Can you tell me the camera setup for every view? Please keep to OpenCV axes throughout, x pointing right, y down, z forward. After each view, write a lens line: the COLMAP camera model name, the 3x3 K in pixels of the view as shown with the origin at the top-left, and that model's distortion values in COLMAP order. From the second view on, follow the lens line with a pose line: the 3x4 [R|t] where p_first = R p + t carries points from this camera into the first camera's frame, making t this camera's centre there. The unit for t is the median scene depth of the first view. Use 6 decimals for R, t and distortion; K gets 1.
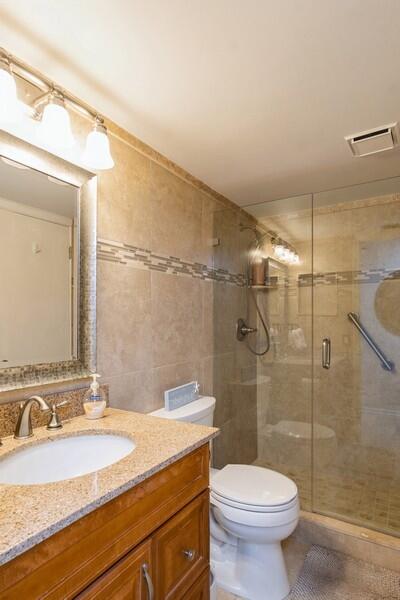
lens RADIAL K [[326.4, 0, 200.5], [0, 326.4, 322.0], [0, 0, 1]] dist [-0.018700, 0.008560]
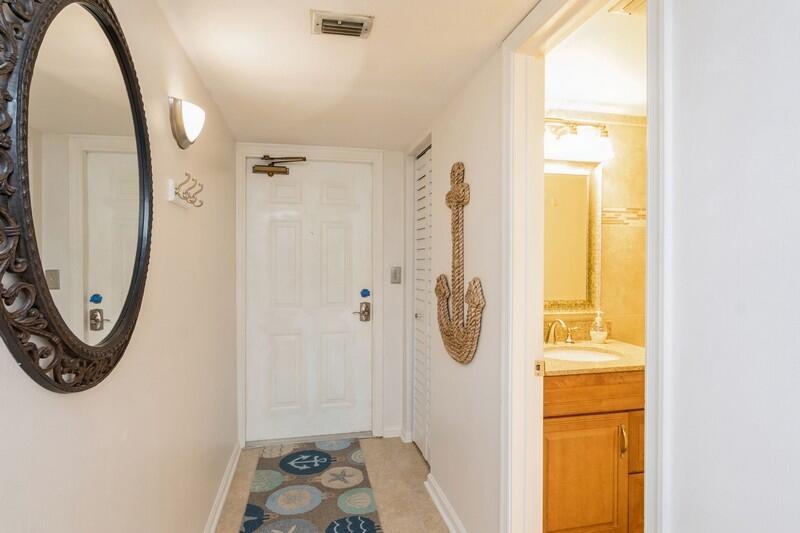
lens RADIAL K [[435.1, 0, 399.1], [0, 435.1, 259.6], [0, 0, 1]] dist [-0.018700, 0.008560]
pose [[0.698356, 0.003273, -0.715743, 0.383198], [-0.004899, 0.999988, -0.000207, -0.050666], [0.715733, 0.003651, 0.698364, -0.853640]]
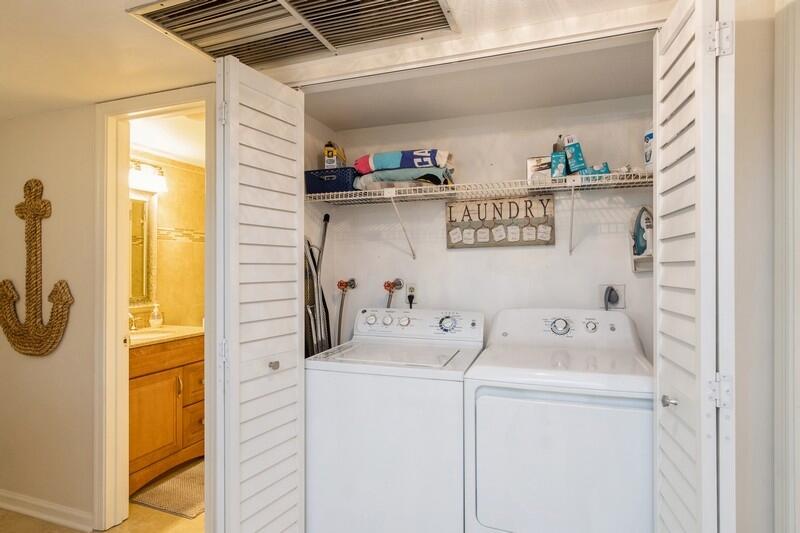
lens RADIAL K [[435.1, 0, 399.5], [0, 435.1, 268.3], [0, 0, 1]] dist [-0.018700, 0.008560]
pose [[0.977920, 0.003844, 0.208943, 0.495799], [-0.004044, 0.999992, 0.000532, -0.047991], [-0.208939, -0.001365, 0.977928, -1.635102]]
